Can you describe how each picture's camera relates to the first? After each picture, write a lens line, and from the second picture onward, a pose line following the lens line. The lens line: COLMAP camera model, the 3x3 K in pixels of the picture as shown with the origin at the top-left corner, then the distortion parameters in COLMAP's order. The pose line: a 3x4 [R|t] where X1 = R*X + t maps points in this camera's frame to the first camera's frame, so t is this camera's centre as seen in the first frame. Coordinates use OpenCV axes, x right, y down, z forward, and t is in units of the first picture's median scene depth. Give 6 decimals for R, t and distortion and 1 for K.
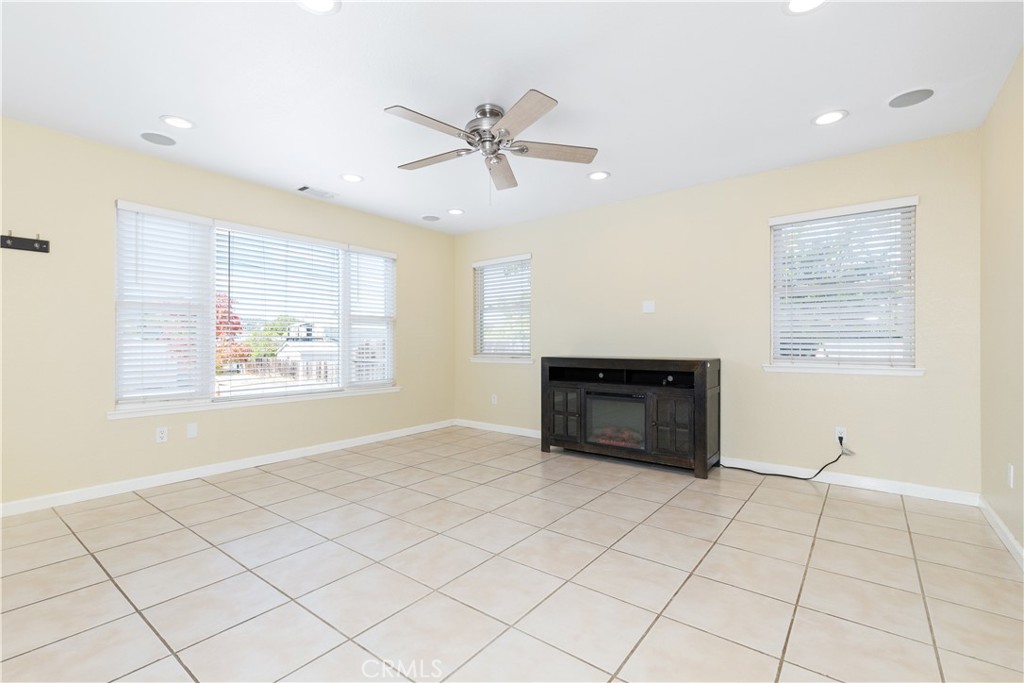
lens RADIAL K [[461.4, 0, 519.1], [0, 461.4, 343.6], [0, 0, 1]] dist [-0.004010, 0.001522]
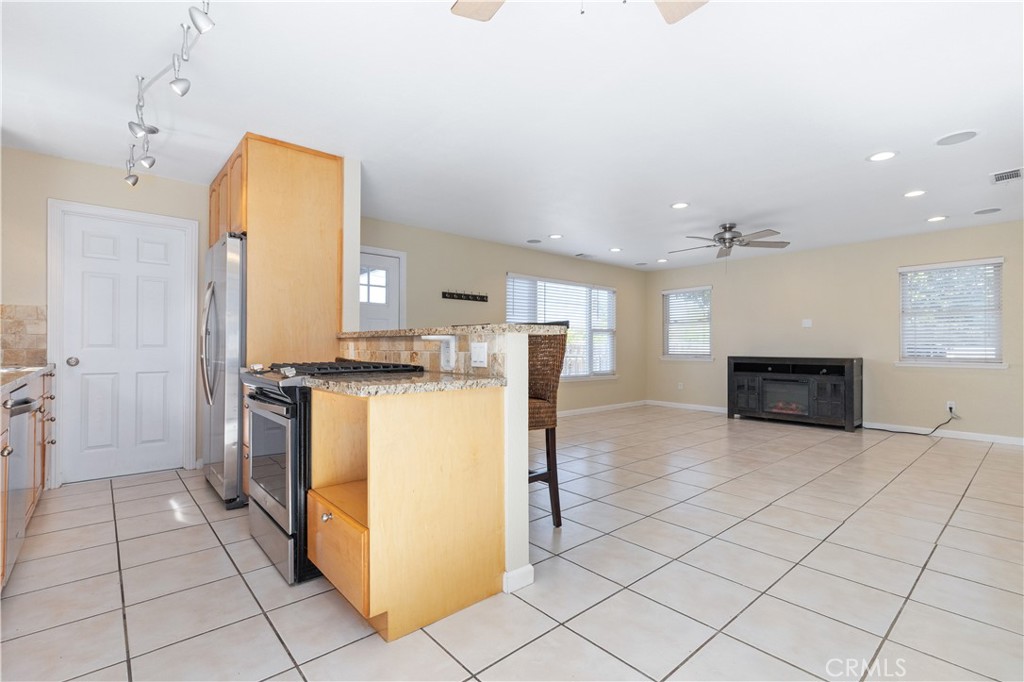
lens RADIAL K [[461.4, 0, 511.1], [0, 461.4, 342.9], [0, 0, 1]] dist [-0.004010, 0.001522]
pose [[0.979153, 0.000083, -0.203122, -0.374145], [-0.001106, 0.999987, -0.004923, -0.007357], [0.203119, 0.005045, 0.979141, -0.697878]]
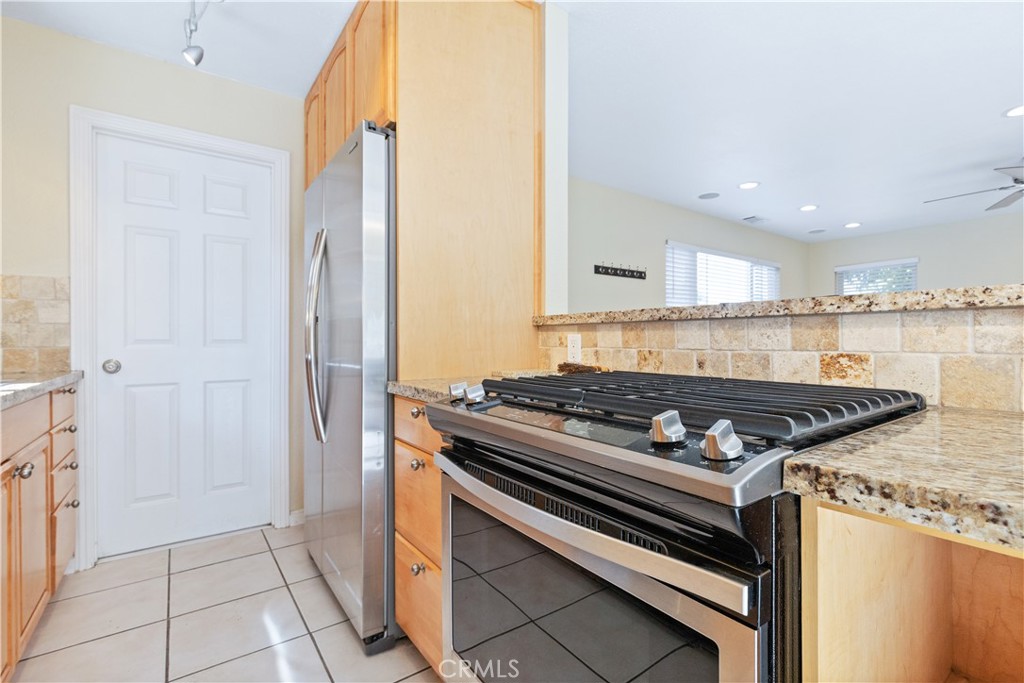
lens RADIAL K [[461.4, 0, 507.5], [0, 461.4, 340.0], [0, 0, 1]] dist [-0.004010, 0.001522]
pose [[0.952527, -0.002899, -0.304439, -0.720162], [0.003834, 0.999990, 0.002472, -0.006857], [0.304429, -0.003521, 0.952529, -0.412643]]
